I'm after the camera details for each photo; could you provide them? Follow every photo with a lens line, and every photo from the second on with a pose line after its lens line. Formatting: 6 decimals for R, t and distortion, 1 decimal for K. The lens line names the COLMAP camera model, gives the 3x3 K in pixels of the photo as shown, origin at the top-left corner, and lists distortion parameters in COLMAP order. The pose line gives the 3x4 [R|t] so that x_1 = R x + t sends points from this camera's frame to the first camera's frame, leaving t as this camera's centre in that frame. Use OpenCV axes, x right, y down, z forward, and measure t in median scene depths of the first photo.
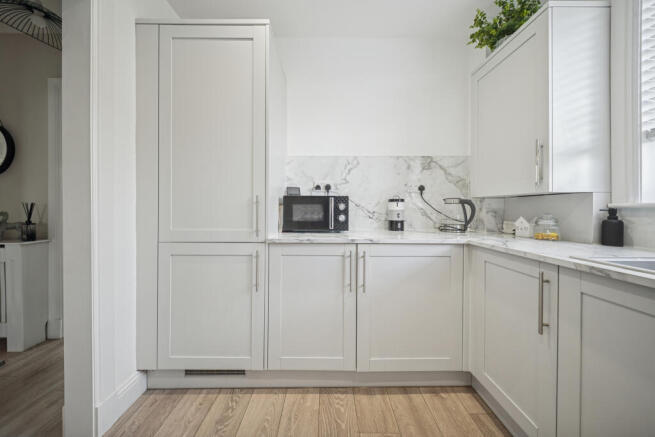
lens RADIAL K [[231.9, 0, 324.9], [0, 231.9, 211.4], [0, 0, 1]] dist [0.004706, -0.000834]
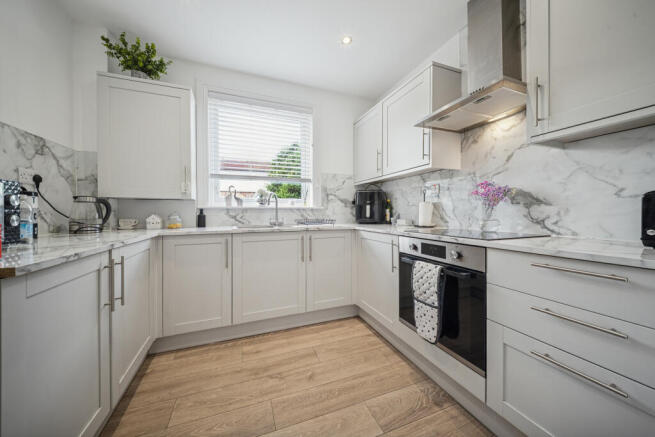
lens RADIAL K [[231.9, 0, 326.5], [0, 231.9, 213.6], [0, 0, 1]] dist [0.004706, -0.000834]
pose [[-0.361674, -0.004888, 0.932292, -0.610188], [0.007585, 0.999938, 0.008185, 0.010973], [-0.932274, 0.010032, -0.361614, 0.417139]]
